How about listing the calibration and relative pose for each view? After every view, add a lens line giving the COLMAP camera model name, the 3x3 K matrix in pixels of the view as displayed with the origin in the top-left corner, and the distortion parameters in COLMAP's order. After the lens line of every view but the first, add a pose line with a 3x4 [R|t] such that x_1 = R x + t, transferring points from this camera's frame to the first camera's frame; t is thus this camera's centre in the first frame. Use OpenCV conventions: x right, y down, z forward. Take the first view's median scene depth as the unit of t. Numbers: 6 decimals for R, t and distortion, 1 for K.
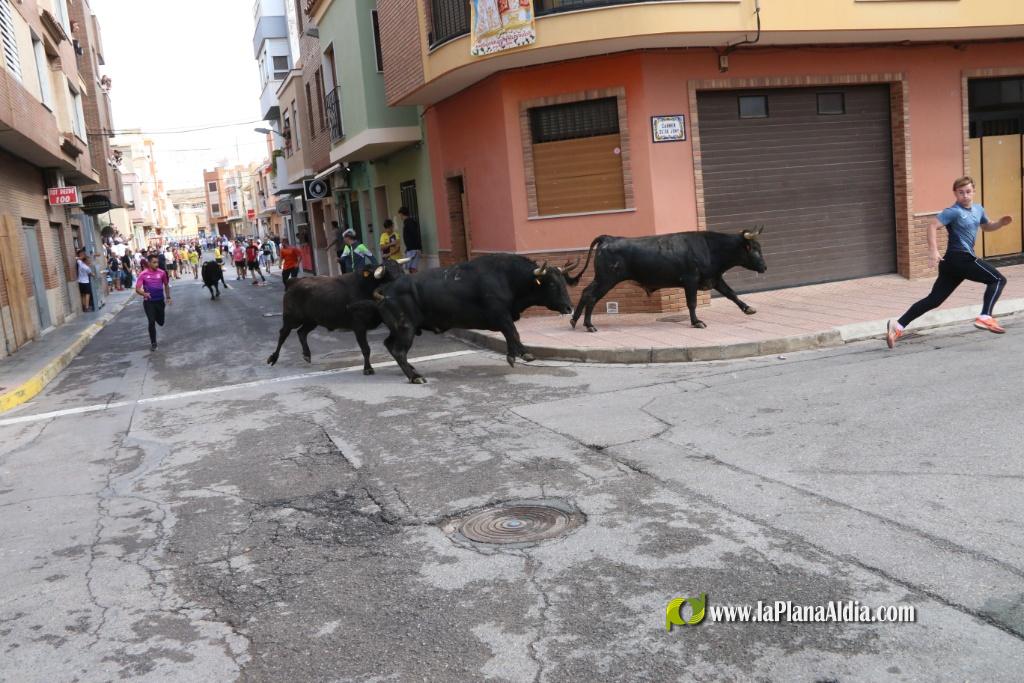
lens RADIAL K [[886.8, 0, 524.6], [0, 886.8, 342.1], [0, 0, 1]] dist [-0.125976, 0.145002]
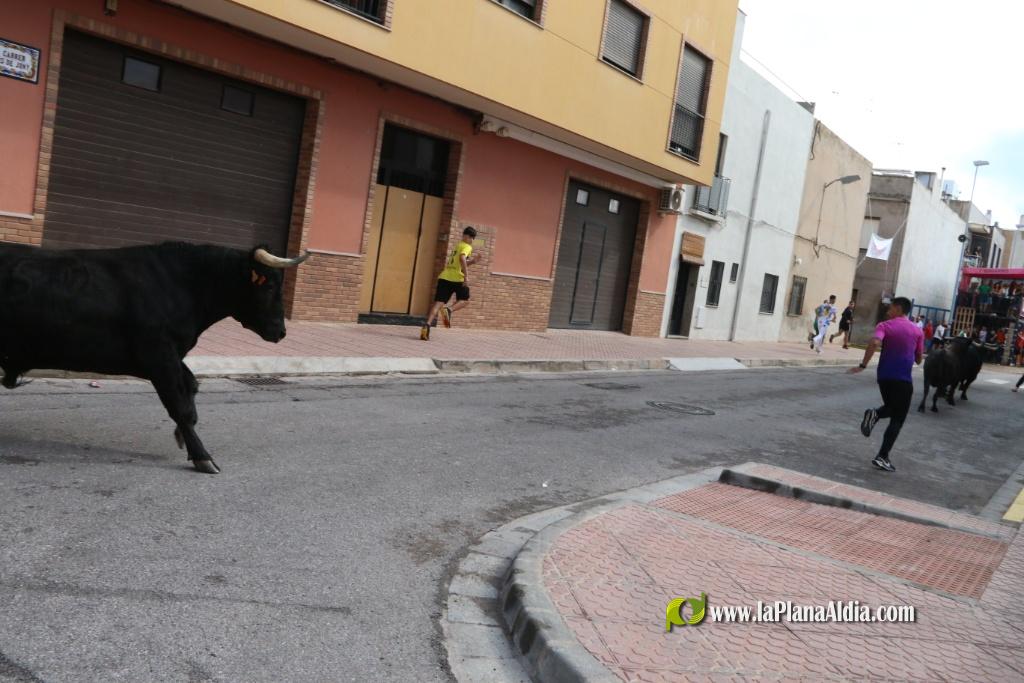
lens RADIAL K [[886.8, 0, 524.6], [0, 886.8, 342.1], [0, 0, 1]] dist [-0.125976, 0.145002]
pose [[0.779271, 0.162287, 0.605310, 0.095339], [-0.134124, 0.986697, -0.091869, 0.000455], [-0.612166, -0.009595, 0.790671, 0.154043]]
